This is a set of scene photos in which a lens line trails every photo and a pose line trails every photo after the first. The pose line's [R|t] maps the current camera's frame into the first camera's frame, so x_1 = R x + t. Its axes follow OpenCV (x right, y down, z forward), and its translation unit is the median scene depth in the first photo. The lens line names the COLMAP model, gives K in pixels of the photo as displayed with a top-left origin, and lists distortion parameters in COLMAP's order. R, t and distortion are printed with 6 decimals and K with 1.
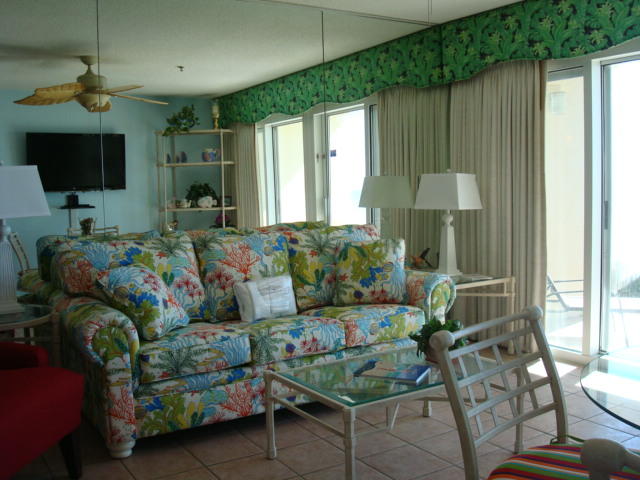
lens RADIAL K [[668.6, 0, 329.7], [0, 668.6, 236.5], [0, 0, 1]] dist [-0.059476, -0.112381]
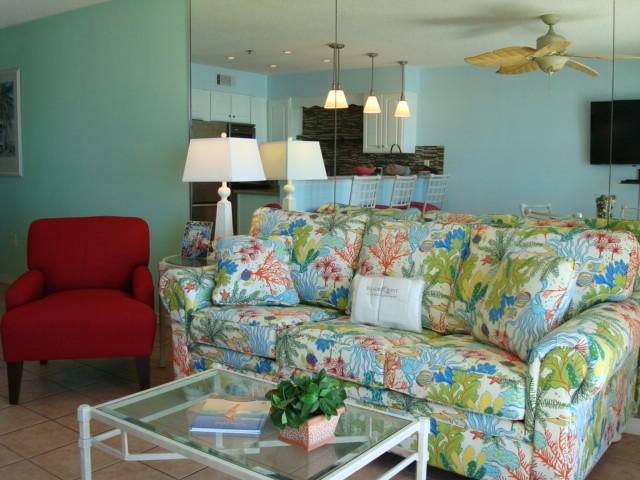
lens RADIAL K [[668.6, 0, 329.7], [0, 668.6, 236.5], [0, 0, 1]] dist [-0.059476, -0.112381]
pose [[0.354434, 0.130006, -0.926000, 0.648421], [-0.091580, 0.990353, 0.103988, -0.065998], [0.930586, 0.047946, 0.362920, 0.672117]]
